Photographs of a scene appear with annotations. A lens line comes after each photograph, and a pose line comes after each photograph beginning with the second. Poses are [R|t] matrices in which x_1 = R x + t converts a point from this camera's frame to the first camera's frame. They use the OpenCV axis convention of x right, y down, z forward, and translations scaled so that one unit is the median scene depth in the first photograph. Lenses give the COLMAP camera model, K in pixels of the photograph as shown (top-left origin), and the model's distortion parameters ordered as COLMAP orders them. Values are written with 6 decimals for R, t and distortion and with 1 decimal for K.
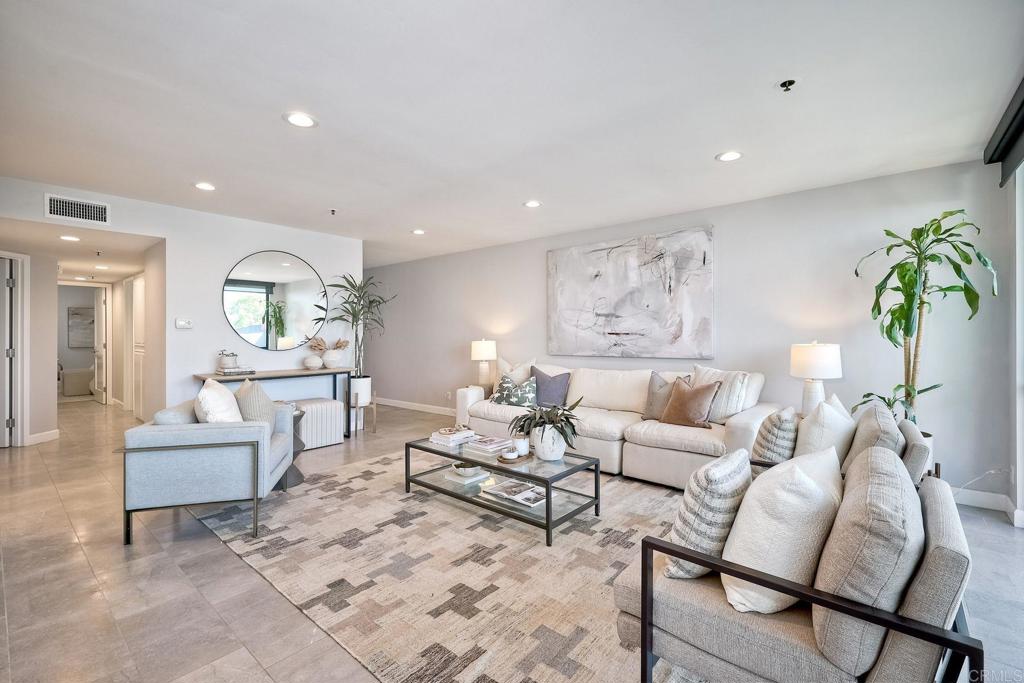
lens RADIAL K [[451.9, 0, 514.8], [0, 451.9, 338.1], [0, 0, 1]] dist [-0.002285, -0.000236]
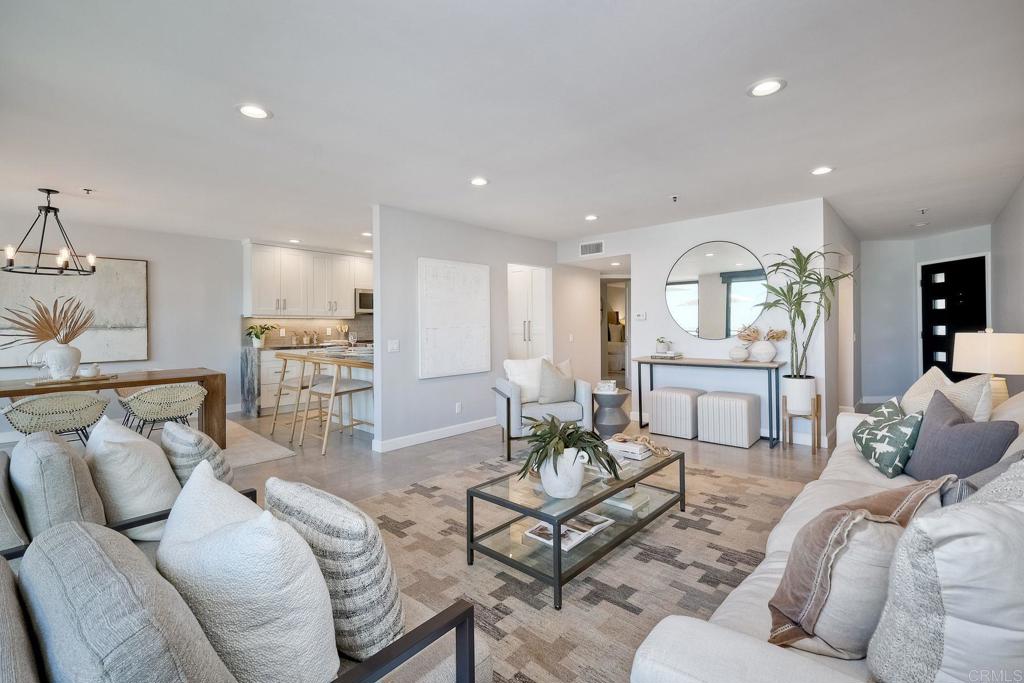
lens RADIAL K [[451.9, 0, 506.7], [0, 451.9, 327.3], [0, 0, 1]] dist [-0.002285, -0.000236]
pose [[-0.039920, 0.004795, -0.999191, 0.581031], [-0.002271, 0.999985, 0.004890, -0.002950], [0.999200, 0.002465, -0.039909, 0.677514]]
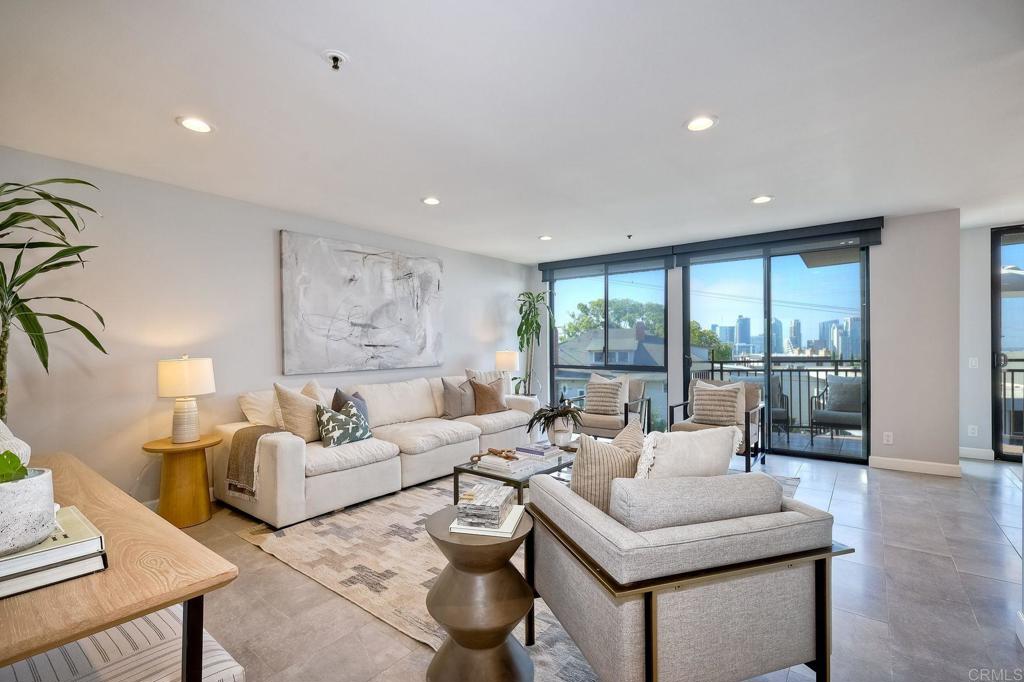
lens RADIAL K [[451.9, 0, 508.0], [0, 451.9, 349.2], [0, 0, 1]] dist [-0.002285, -0.000236]
pose [[-0.043307, -0.004782, 0.999050, -0.748958], [0.018032, 0.999822, 0.005567, -0.002450], [-0.998899, 0.018256, -0.043213, 0.772993]]
